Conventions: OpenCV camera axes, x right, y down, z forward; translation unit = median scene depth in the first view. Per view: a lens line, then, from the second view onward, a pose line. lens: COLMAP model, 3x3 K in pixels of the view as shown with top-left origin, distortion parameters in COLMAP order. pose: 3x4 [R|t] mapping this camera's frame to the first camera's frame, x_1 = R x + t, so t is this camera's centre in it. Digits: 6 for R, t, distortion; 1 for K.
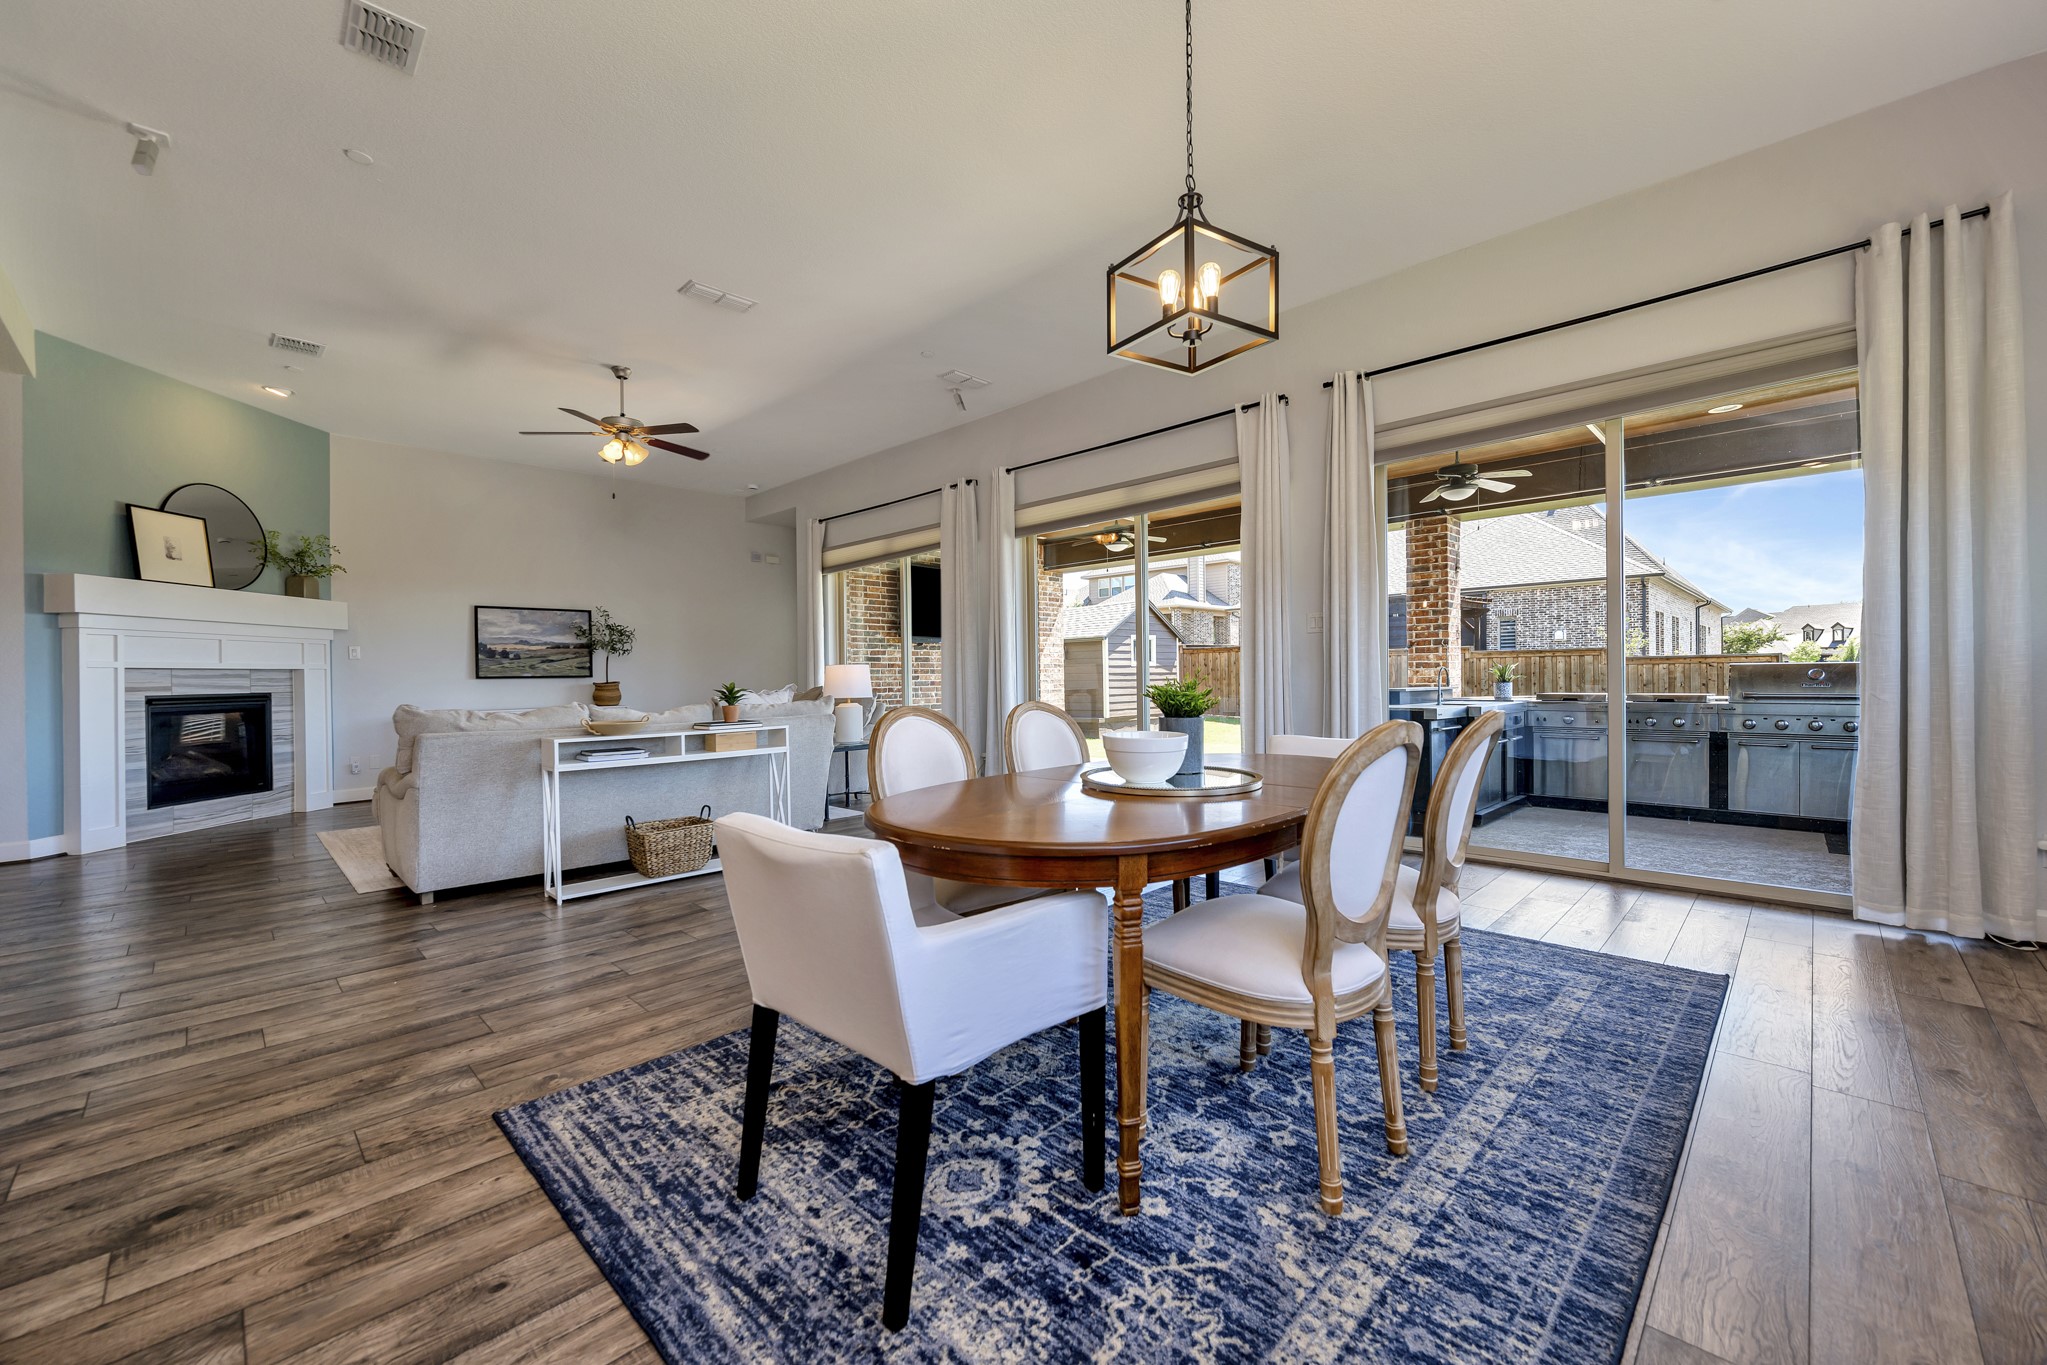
lens RADIAL K [[824.1, 0, 1032.8], [0, 824.1, 673.1], [0, 0, 1]] dist [-0.003030, 0.000730]
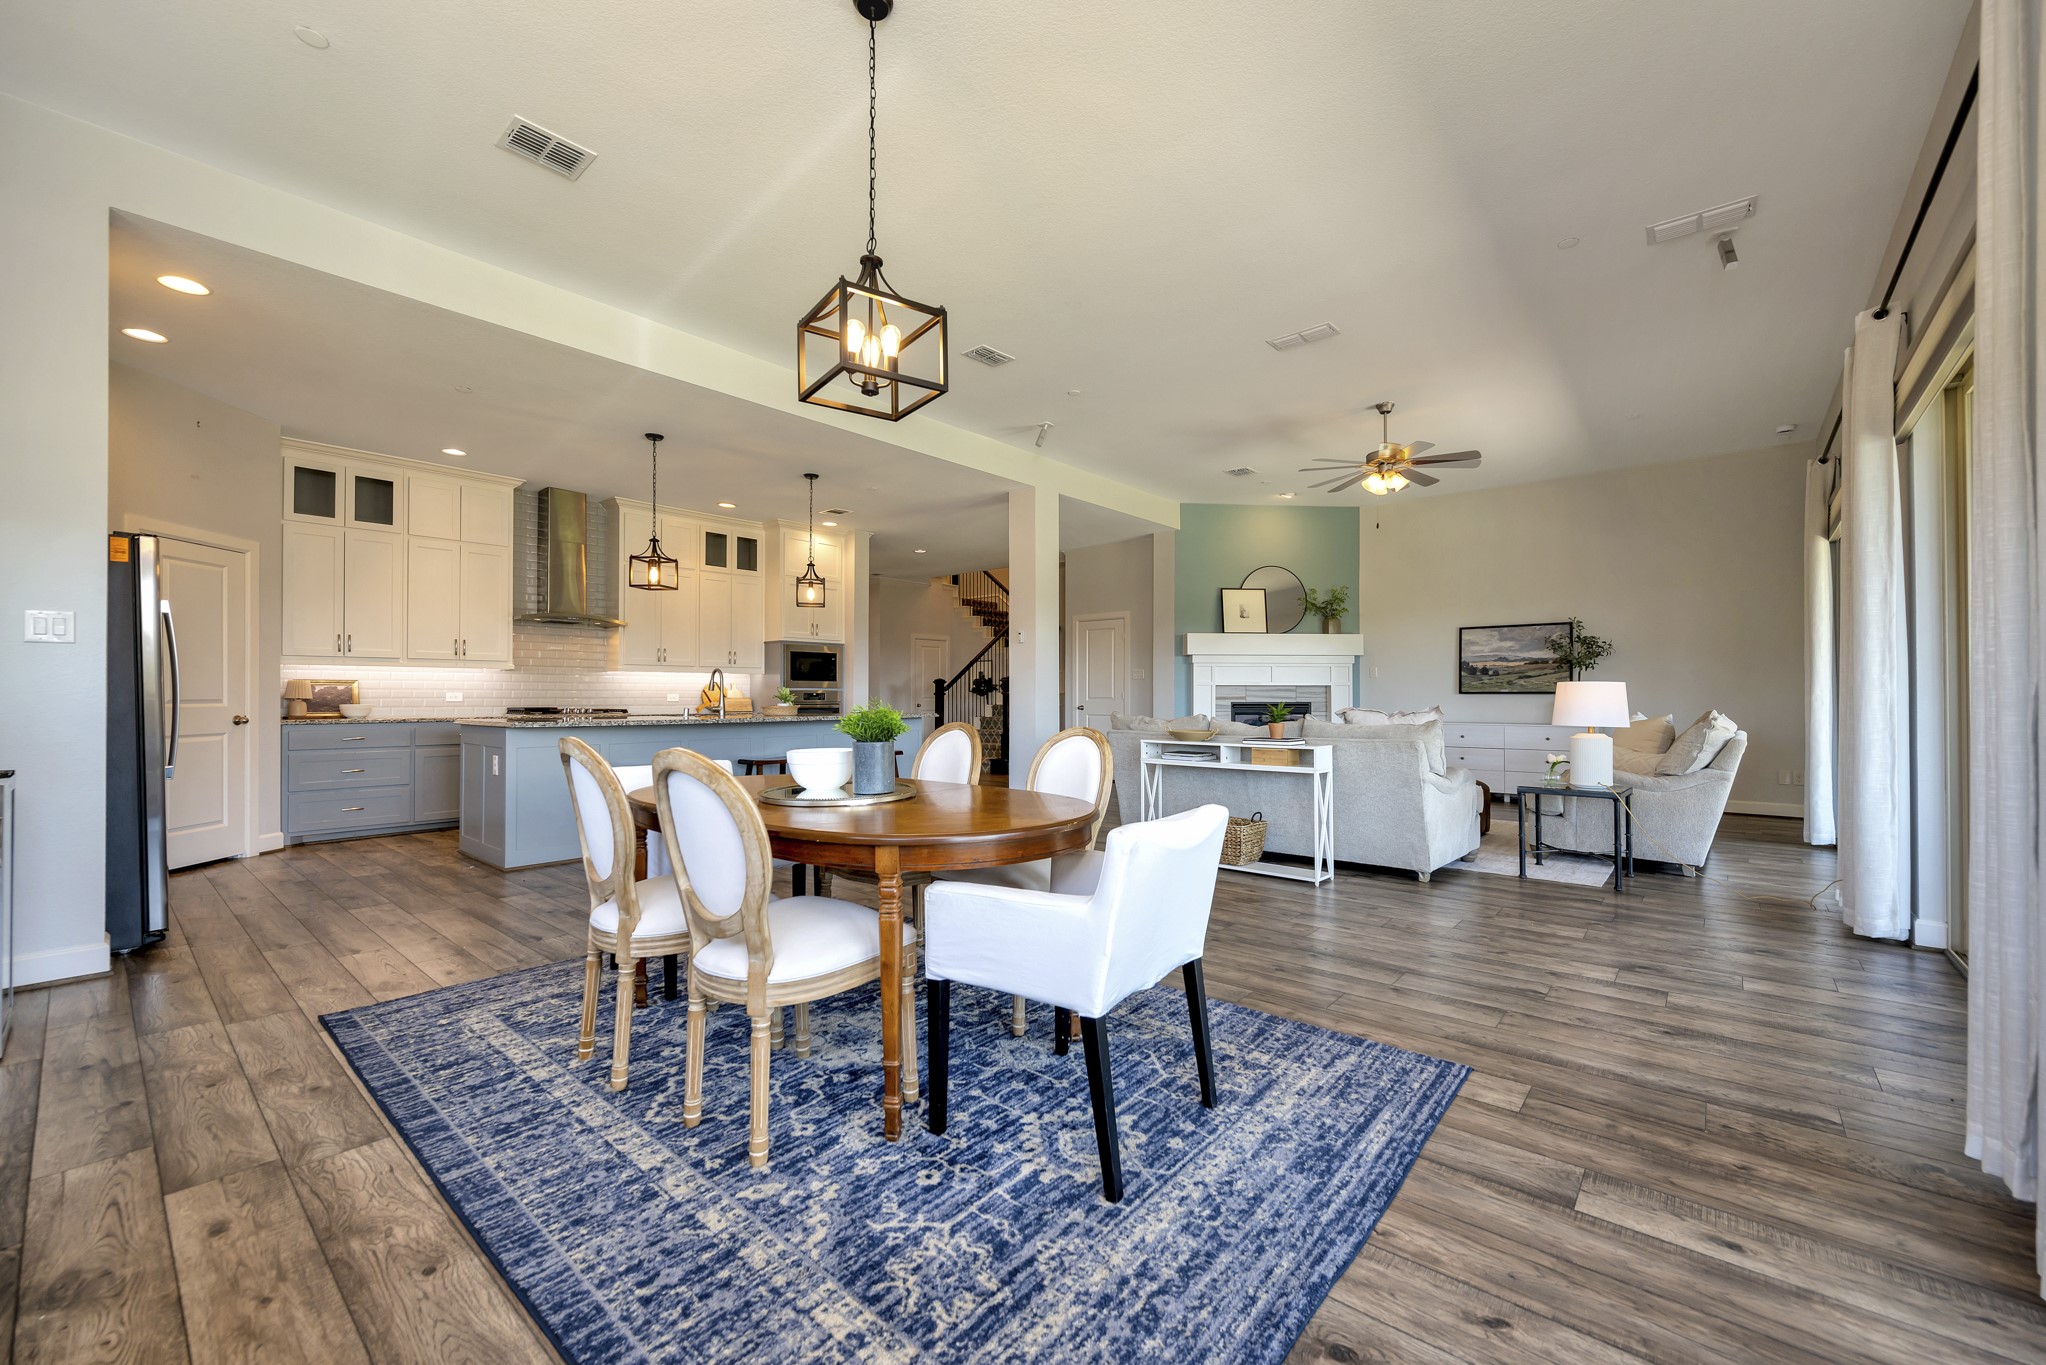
lens RADIAL K [[823.7, 0, 1029.5], [0, 823.7, 689.6], [0, 0, 1]] dist [-0.003030, 0.000730]
pose [[0.049540, 0.007993, -0.998740, 0.522703], [0.001965, 0.999965, 0.008100, -0.011271], [0.998770, -0.002364, 0.049523, 0.475127]]
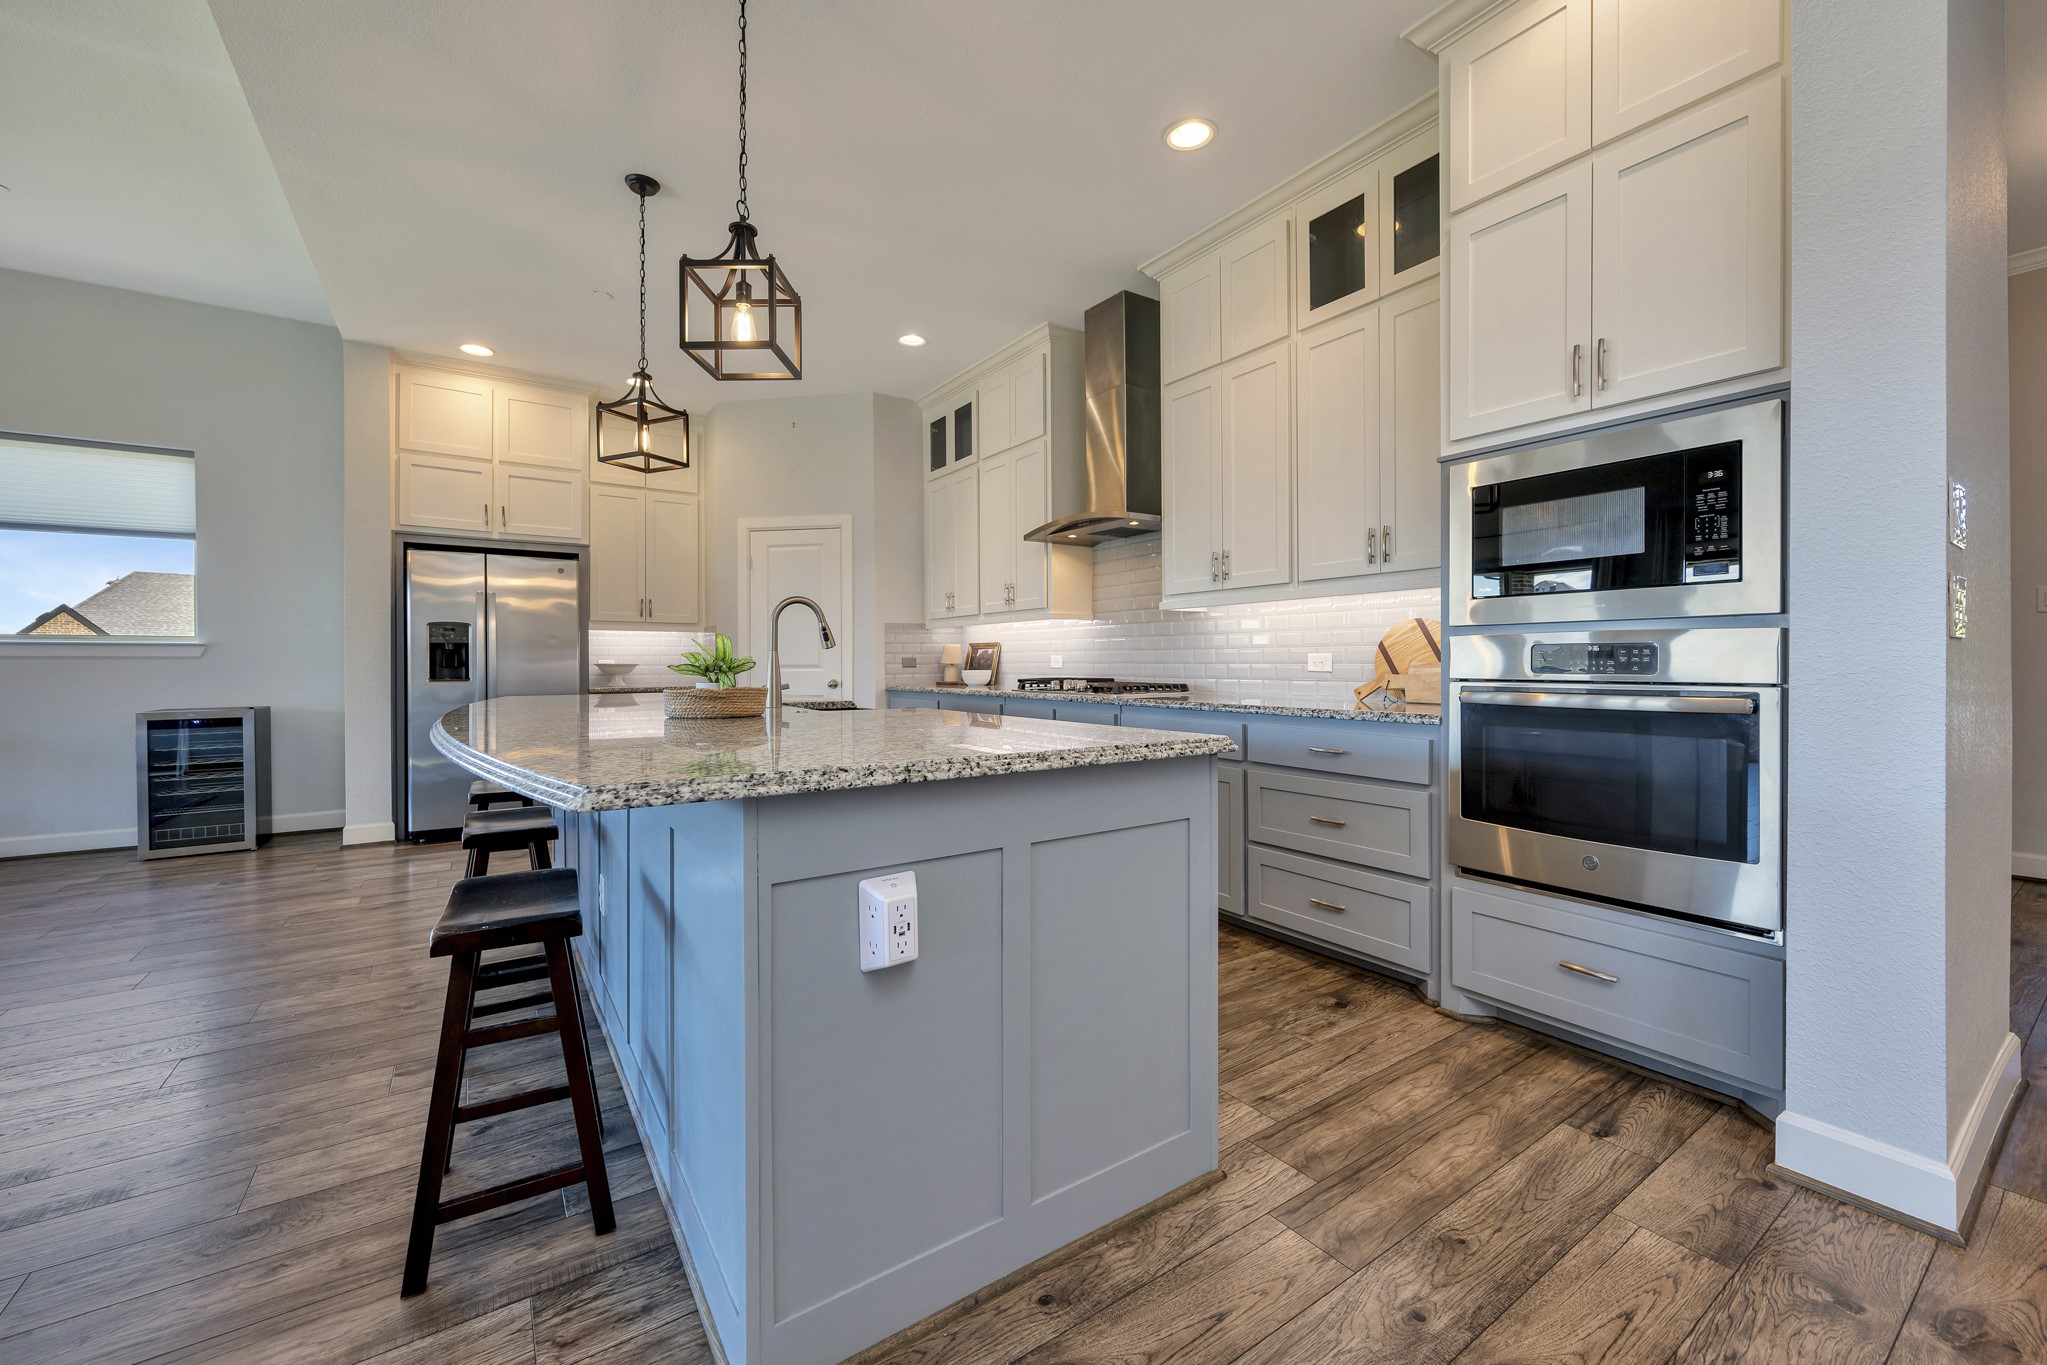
lens RADIAL K [[824.1, 0, 1061.1], [0, 824.1, 660.8], [0, 0, 1]] dist [-0.003030, 0.000730]
pose [[-0.977756, 0.017368, 0.209024, -0.914332], [0.016153, 0.999841, -0.007518, 0.013210], [-0.209121, -0.003974, -0.977882, 0.544668]]
